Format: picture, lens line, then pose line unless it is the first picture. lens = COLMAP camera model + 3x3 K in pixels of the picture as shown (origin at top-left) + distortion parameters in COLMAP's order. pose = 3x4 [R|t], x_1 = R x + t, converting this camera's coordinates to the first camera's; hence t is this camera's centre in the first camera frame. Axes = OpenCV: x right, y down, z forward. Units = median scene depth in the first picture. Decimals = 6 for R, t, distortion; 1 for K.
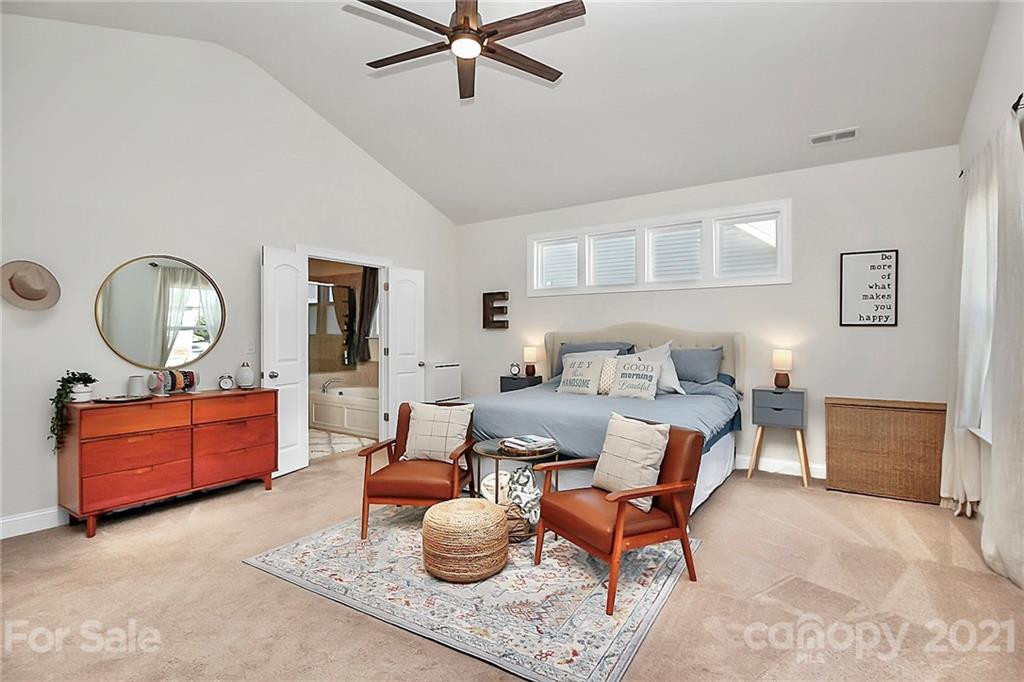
lens RADIAL K [[488.6, 0, 509.7], [0, 488.6, 342.8], [0, 0, 1]] dist [0.002632, 0.000371]
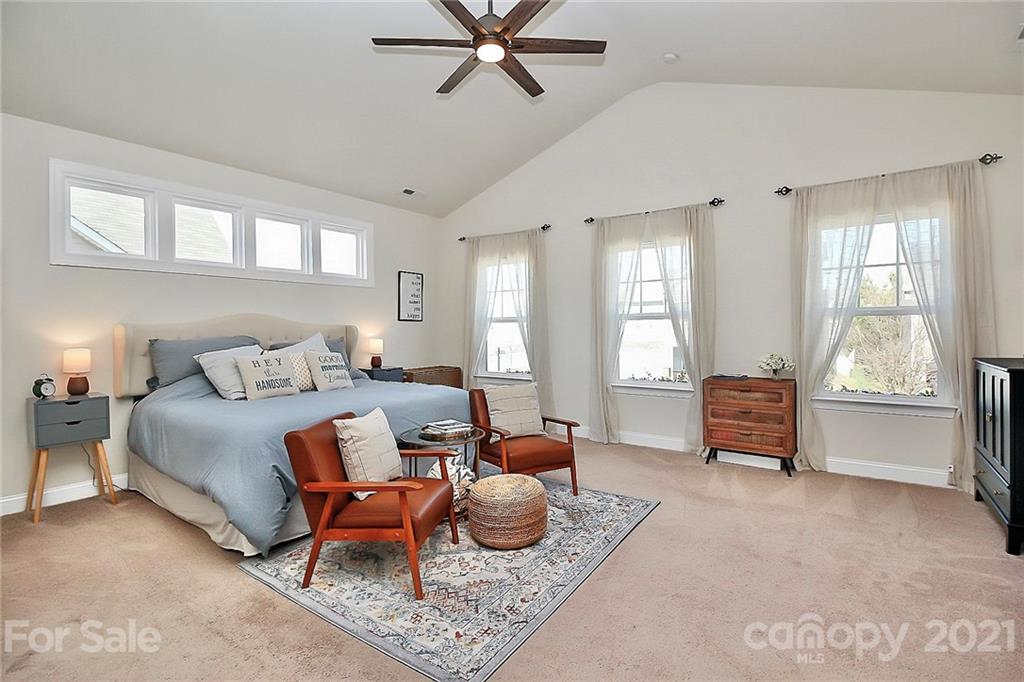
lens RADIAL K [[488.6, 0, 512.2], [0, 488.6, 332.6], [0, 0, 1]] dist [0.002632, 0.000371]
pose [[0.036582, -0.007413, 0.999303, -0.784199], [0.029368, 0.999549, 0.006340, 0.001215], [-0.998899, 0.029115, 0.036783, 0.631470]]
